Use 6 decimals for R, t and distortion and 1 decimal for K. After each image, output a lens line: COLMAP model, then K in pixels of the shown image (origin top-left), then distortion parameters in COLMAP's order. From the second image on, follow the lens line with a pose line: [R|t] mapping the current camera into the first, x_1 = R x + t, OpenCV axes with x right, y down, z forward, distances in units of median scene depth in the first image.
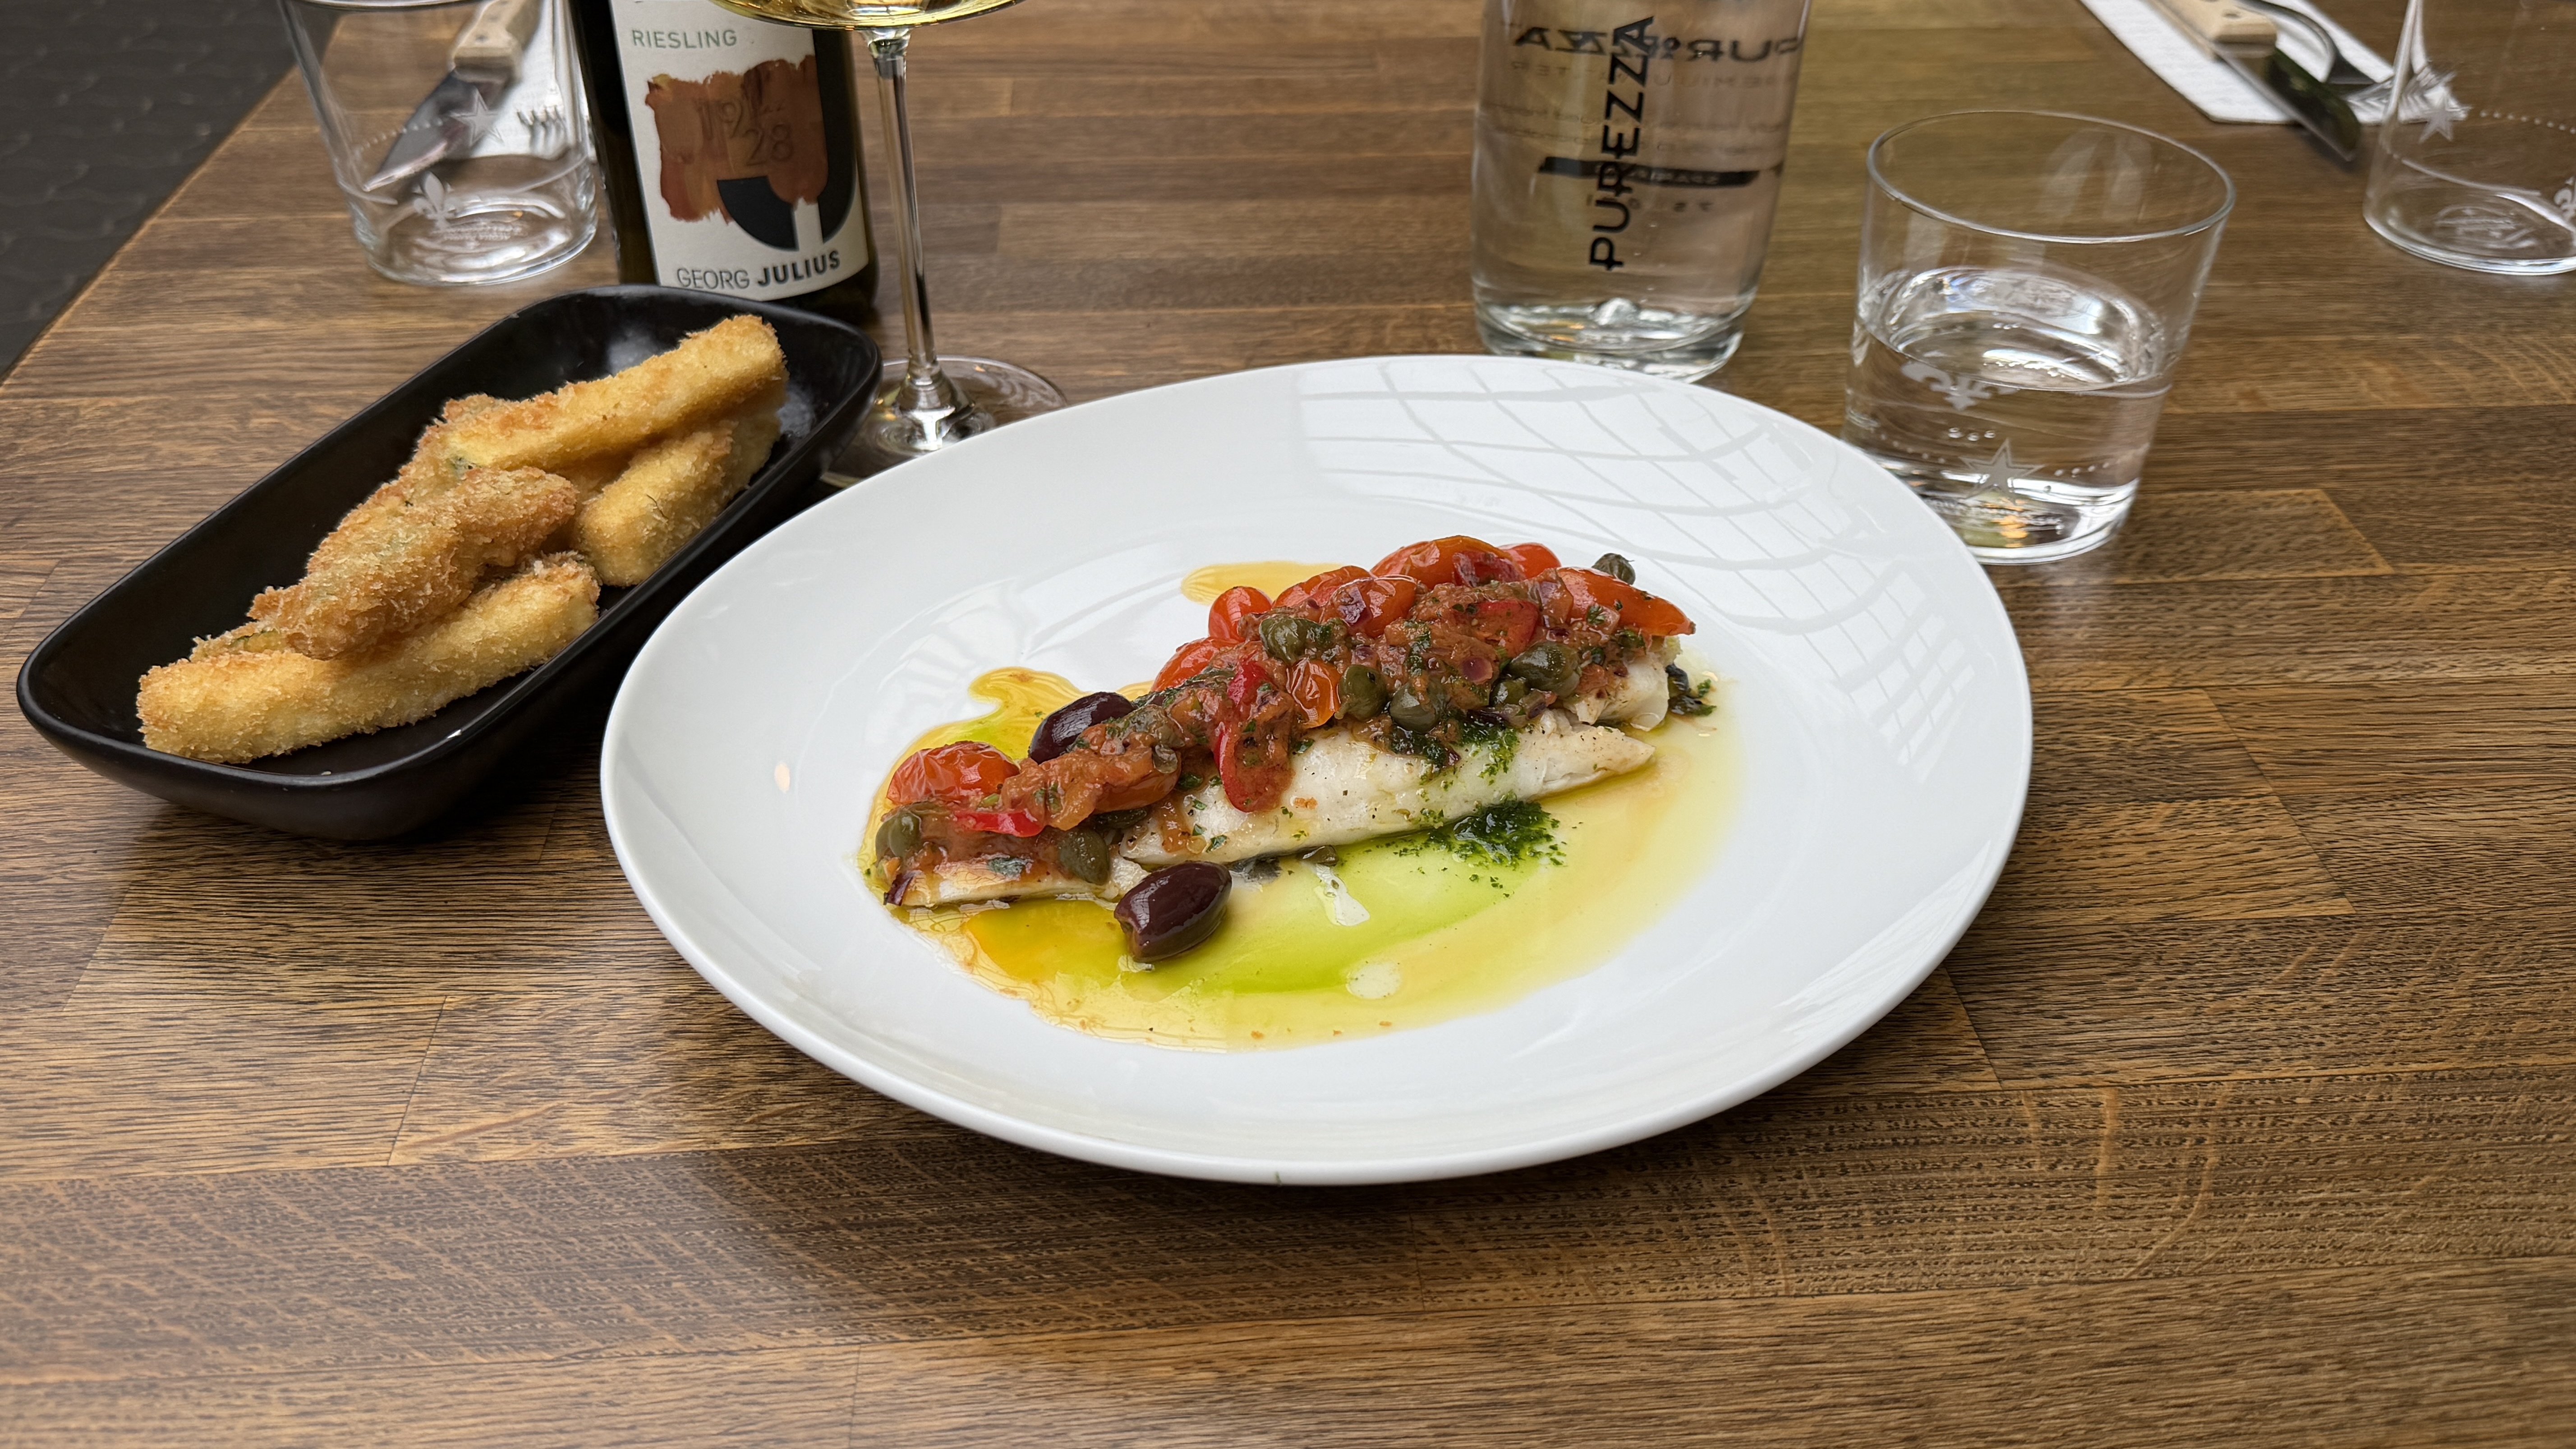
lens RADIAL K [[2159.6, 0, 1270.5], [0, 2159.6, 728.0], [0, 0, 1]] dist [0.026145, -0.088652]
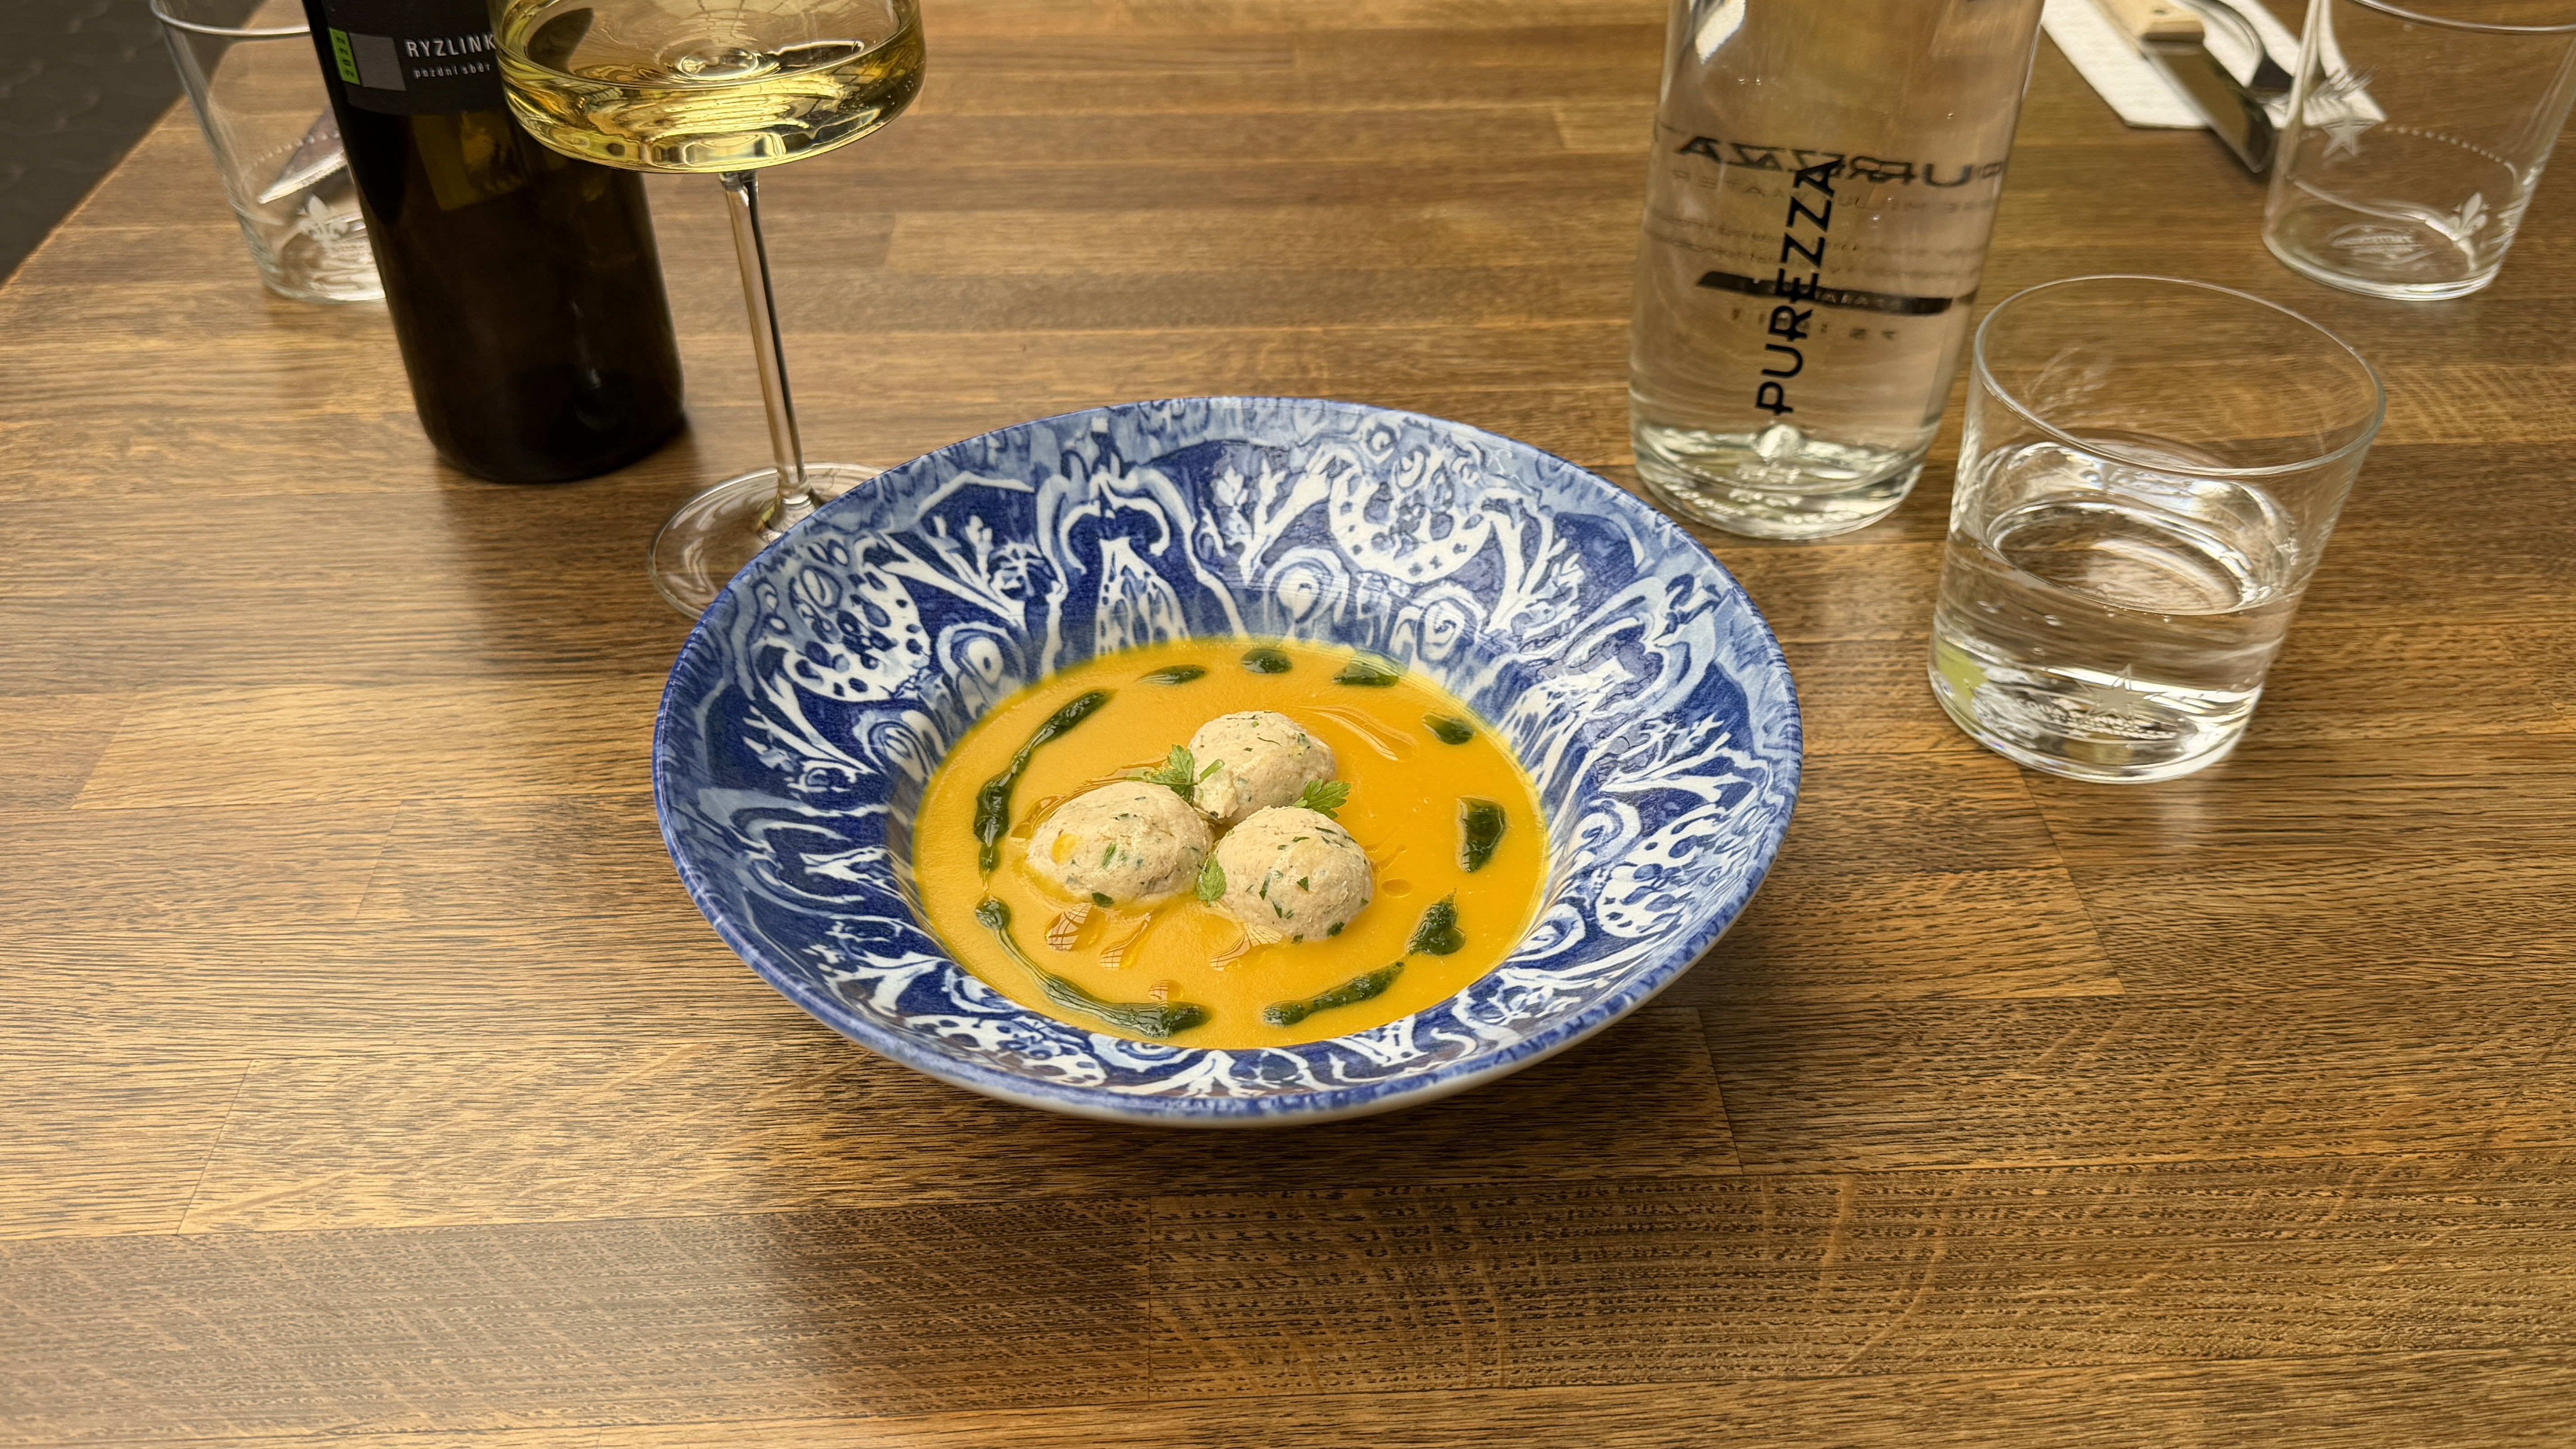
lens RADIAL K [[2159.6, 0, 1276.6], [0, 2159.6, 728.4], [0, 0, 1]] dist [0.026145, -0.088652]
pose [[0.999793, 0.009611, -0.017946, 0.109470], [-0.008851, 0.999081, 0.041930, -0.071010], [0.018332, -0.041762, 0.998959, -0.016718]]
